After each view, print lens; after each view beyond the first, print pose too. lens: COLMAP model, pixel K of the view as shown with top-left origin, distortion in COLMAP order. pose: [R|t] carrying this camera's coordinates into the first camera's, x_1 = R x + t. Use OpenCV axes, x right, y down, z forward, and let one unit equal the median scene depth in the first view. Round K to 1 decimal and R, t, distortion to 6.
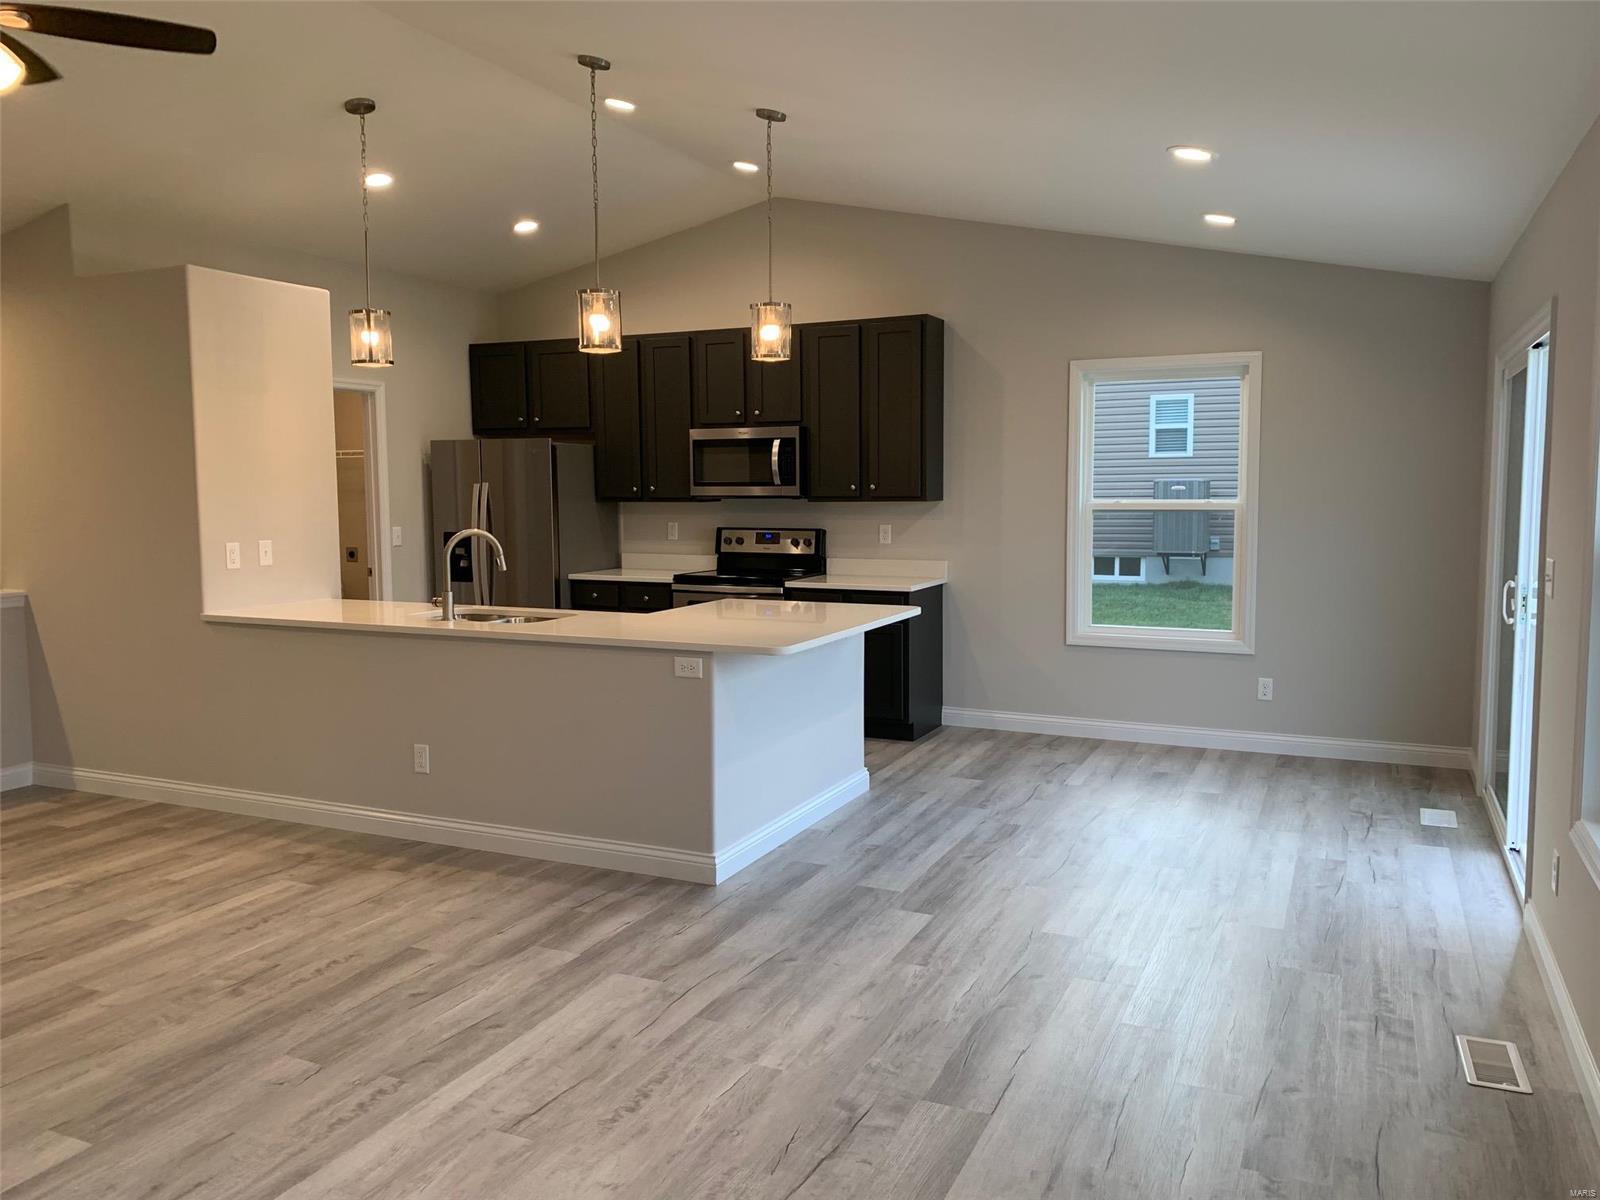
lens RADIAL K [[1236.4, 0, 797.6], [0, 1236.4, 606.4], [0, 0, 1]] dist [0.037434, -0.095870]
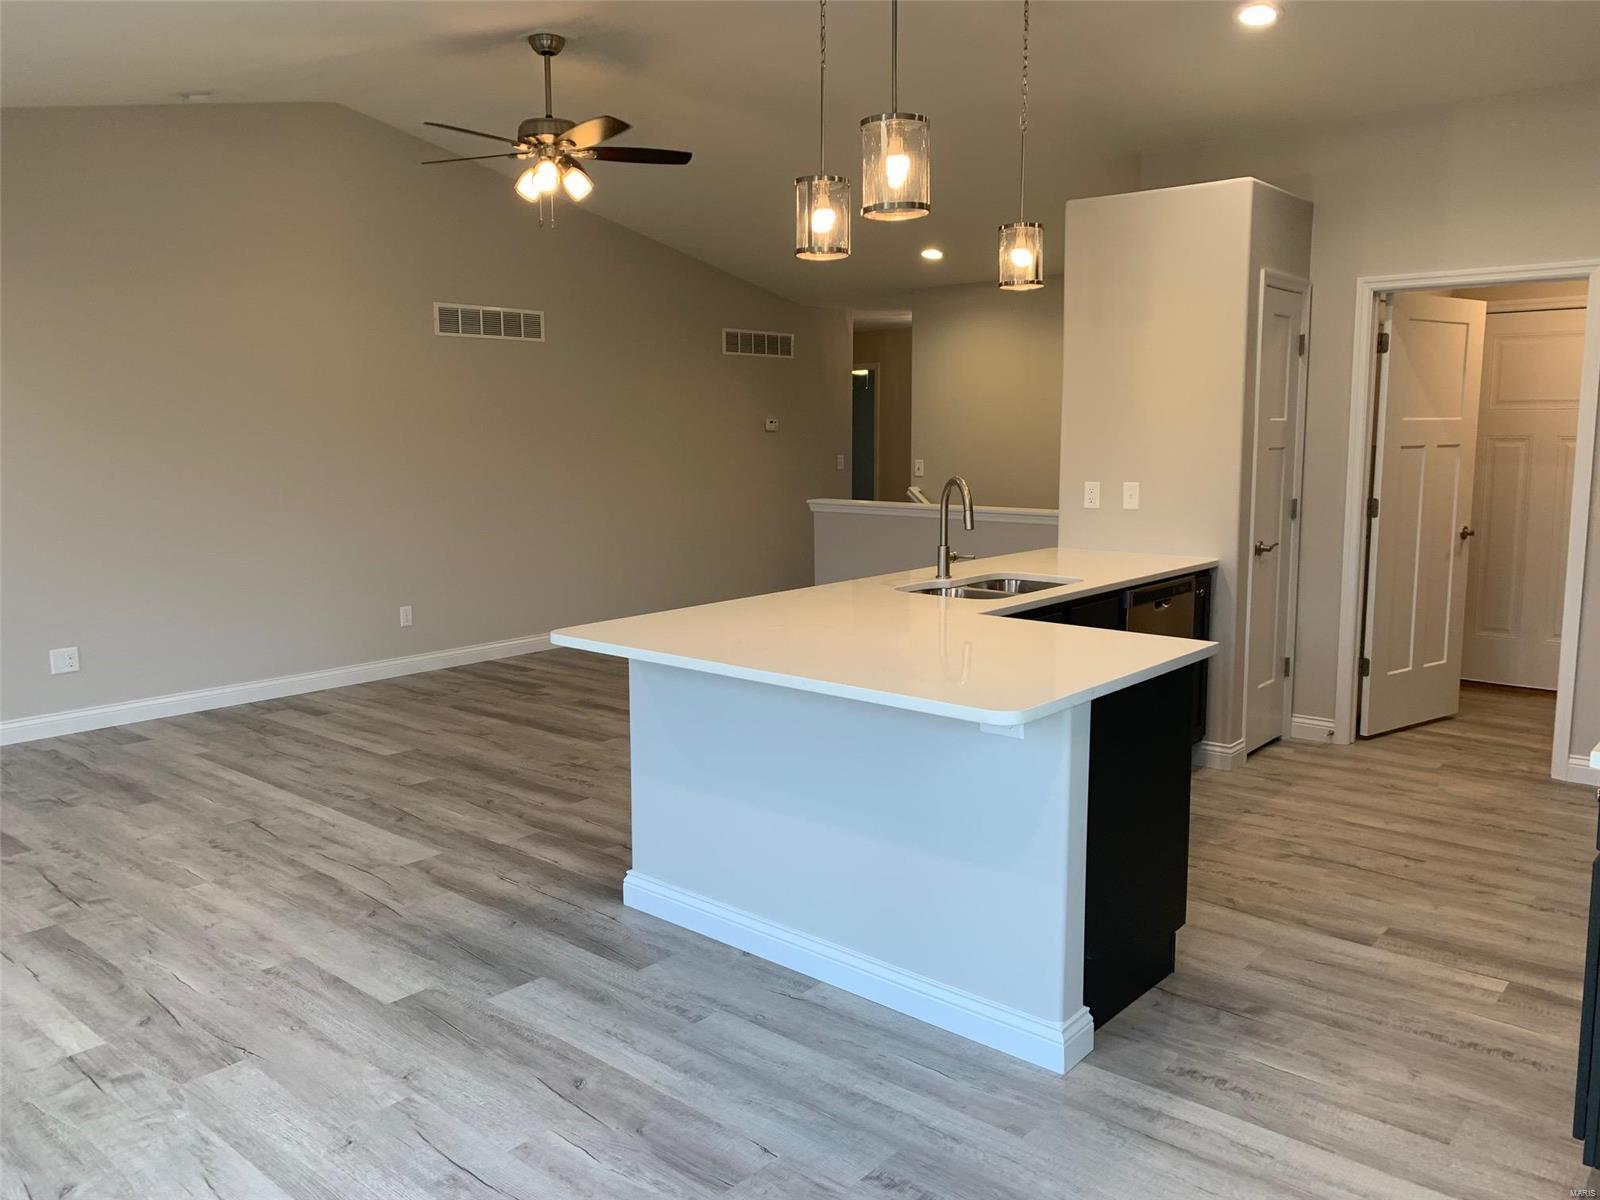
lens RADIAL K [[1211.4, 0, 799.3], [0, 1211.4, 576.7], [0, 0, 1]] dist [0.026655, 0.000845]
pose [[-0.284338, 0.139232, -0.948560, 0.678340], [-0.081562, 0.982299, 0.168633, -0.153559], [0.955248, 0.125315, -0.267949, 1.329295]]
